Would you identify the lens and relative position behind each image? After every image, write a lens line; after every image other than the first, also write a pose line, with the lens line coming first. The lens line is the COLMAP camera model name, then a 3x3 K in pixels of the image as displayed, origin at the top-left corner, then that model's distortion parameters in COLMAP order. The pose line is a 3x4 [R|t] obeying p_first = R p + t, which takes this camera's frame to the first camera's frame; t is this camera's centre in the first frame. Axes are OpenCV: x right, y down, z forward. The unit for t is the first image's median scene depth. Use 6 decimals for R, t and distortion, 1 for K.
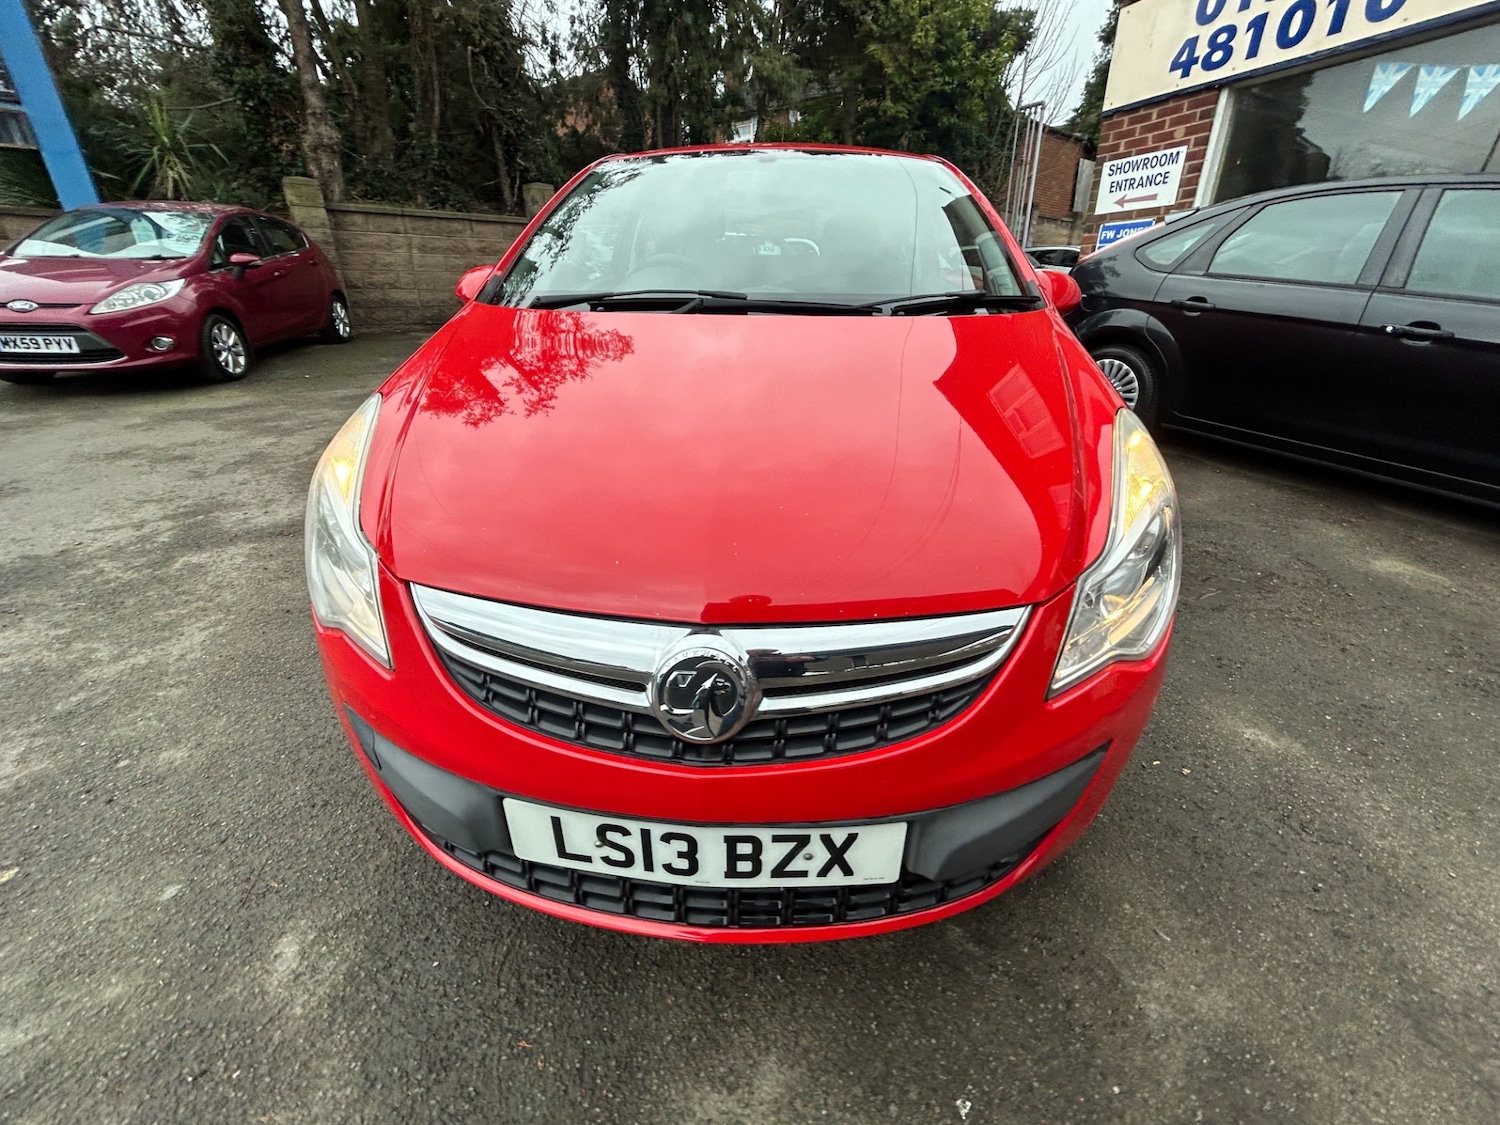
lens RADIAL K [[594.7, 0, 752.4], [0, 594.7, 562.0], [0, 0, 1]] dist [0.013693, -0.006511]
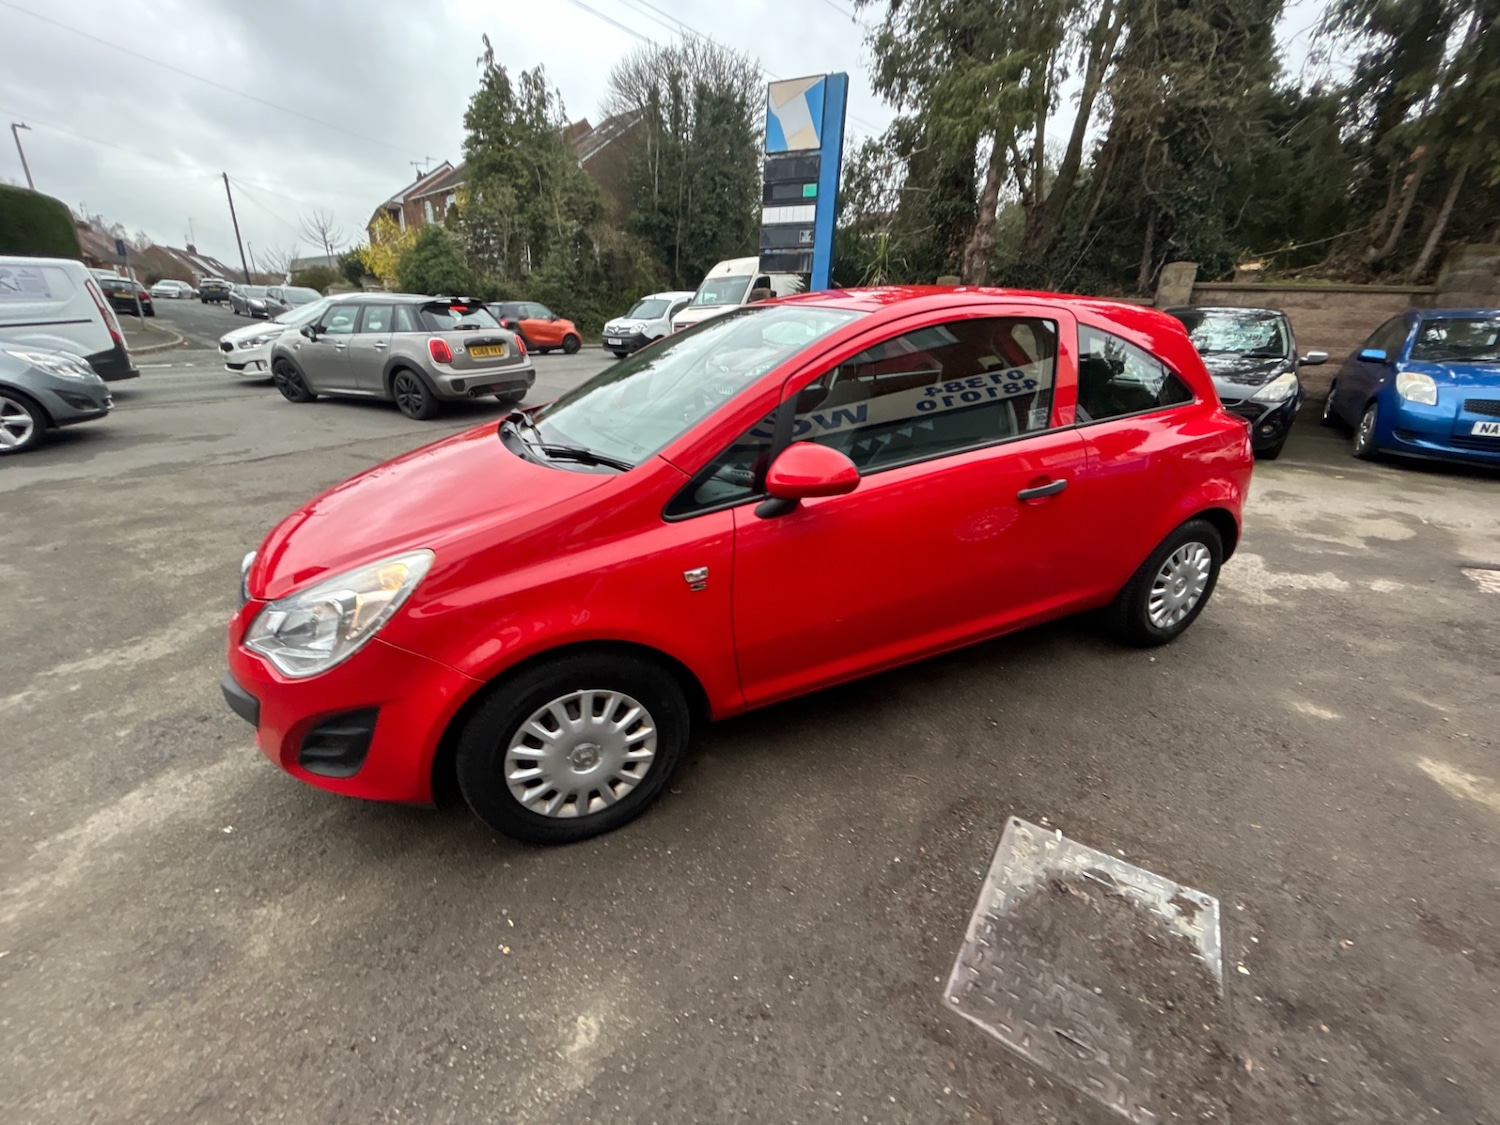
lens RADIAL K [[599.9, 0, 752.5], [0, 599.9, 559.8], [0, 0, 1]] dist [0.001118, -0.000648]
pose [[0.478814, 0.329670, -0.813668, 0.456572], [-0.402535, 0.906092, 0.130239, -0.155329], [0.780194, 0.265170, 0.566553, 0.181531]]
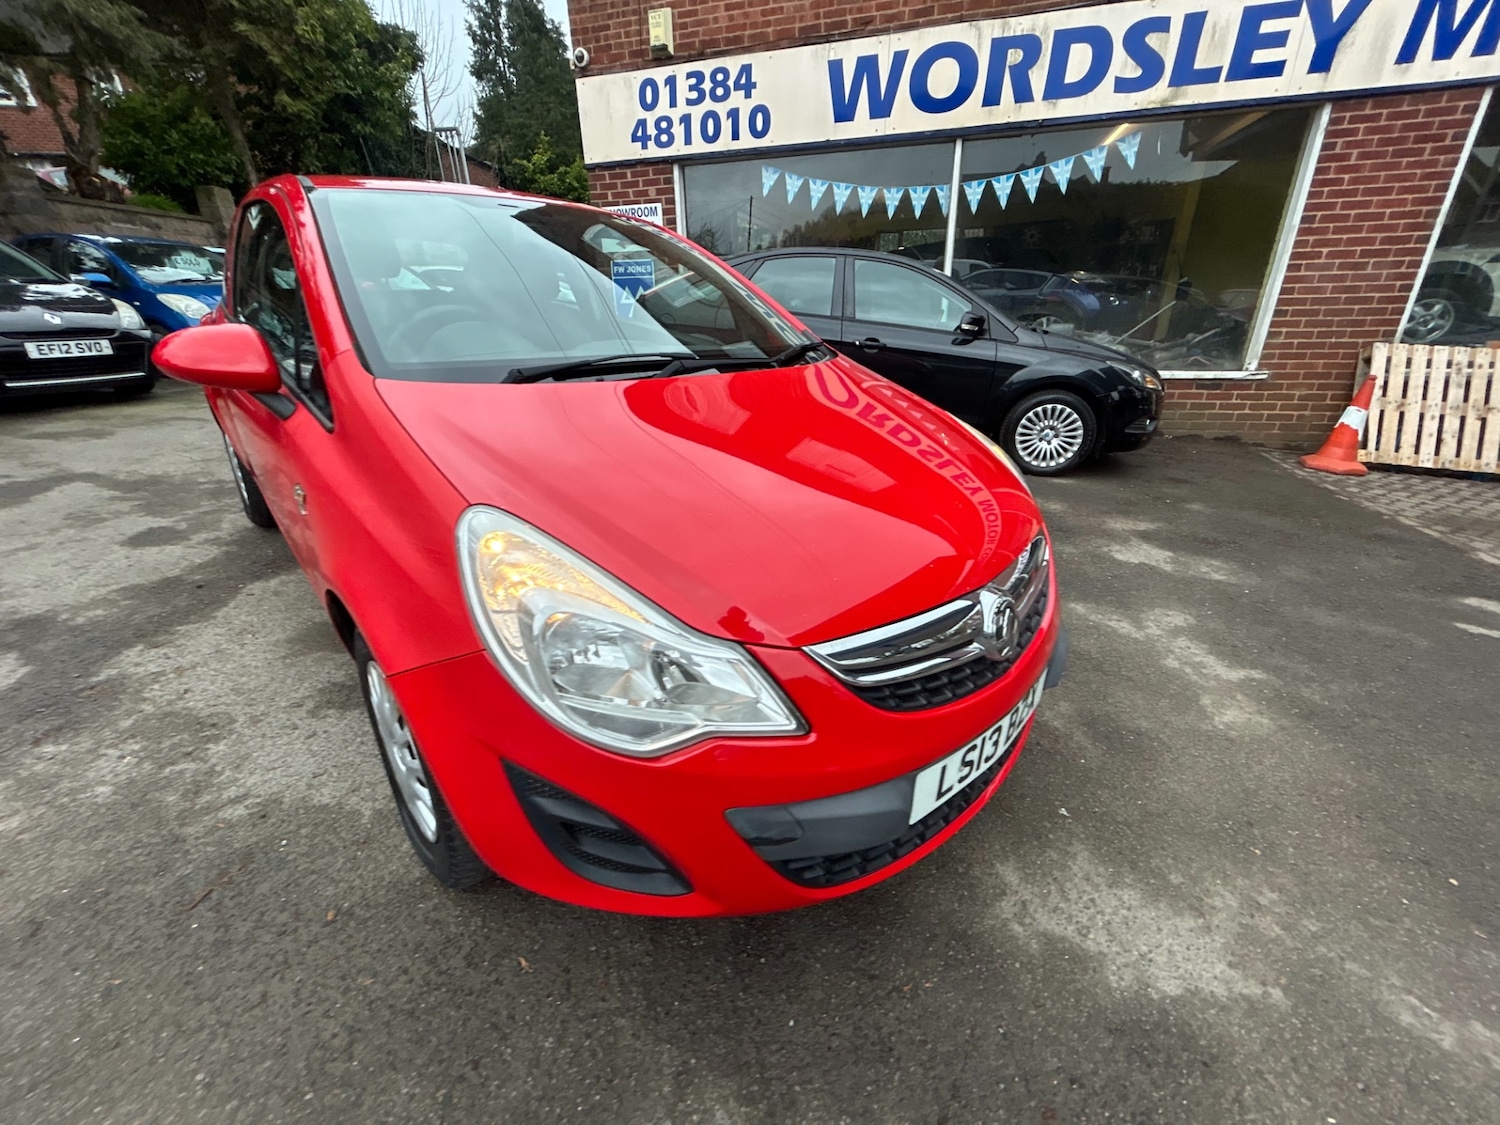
lens RADIAL K [[598.5, 0, 753.6], [0, 598.5, 560.8], [0, 0, 1]] dist [0.002246, -0.001003]
pose [[0.681289, -0.290971, 0.671700, -0.222884], [0.306433, 0.946700, 0.099288, -0.042391], [-0.664788, 0.138187, 0.734140, 0.039647]]
